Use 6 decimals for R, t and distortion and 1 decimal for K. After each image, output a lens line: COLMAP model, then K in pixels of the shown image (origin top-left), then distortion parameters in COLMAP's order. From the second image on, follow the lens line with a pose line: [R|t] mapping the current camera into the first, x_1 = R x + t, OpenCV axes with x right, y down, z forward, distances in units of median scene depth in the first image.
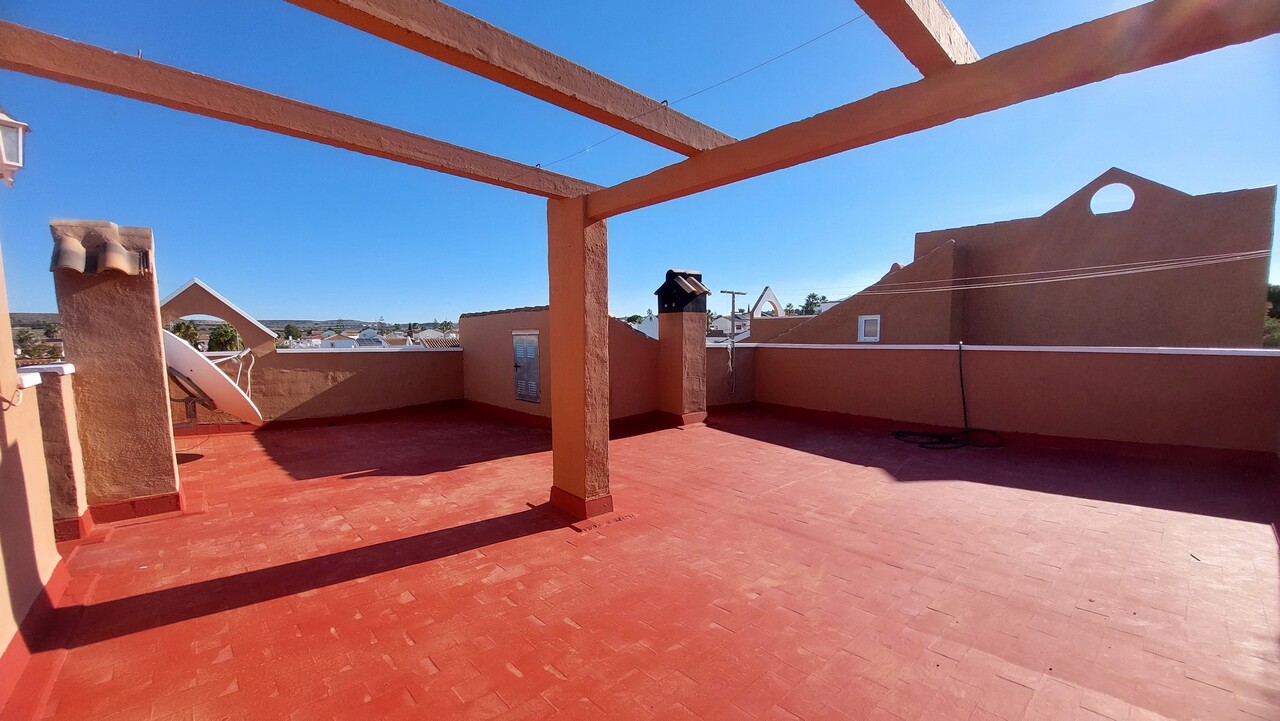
lens RADIAL K [[505.3, 0, 631.5], [0, 505.3, 387.8], [0, 0, 1]] dist [-0.006877, -0.007068]
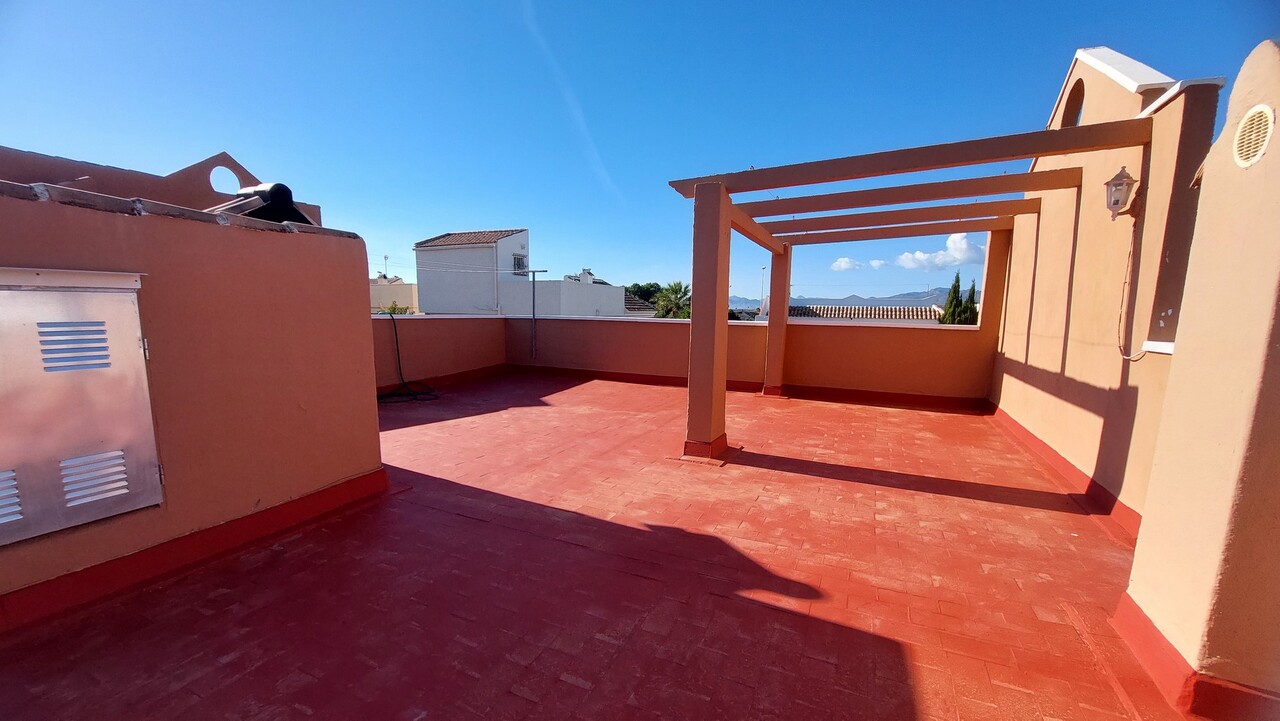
lens RADIAL K [[505.3, 0, 631.5], [0, 505.3, 387.8], [0, 0, 1]] dist [-0.006877, -0.007068]
pose [[-0.392800, -0.137994, 0.909211, -1.074216], [0.082662, 0.979377, 0.184356, -0.143293], [-0.915901, 0.147572, -0.373293, 1.543645]]
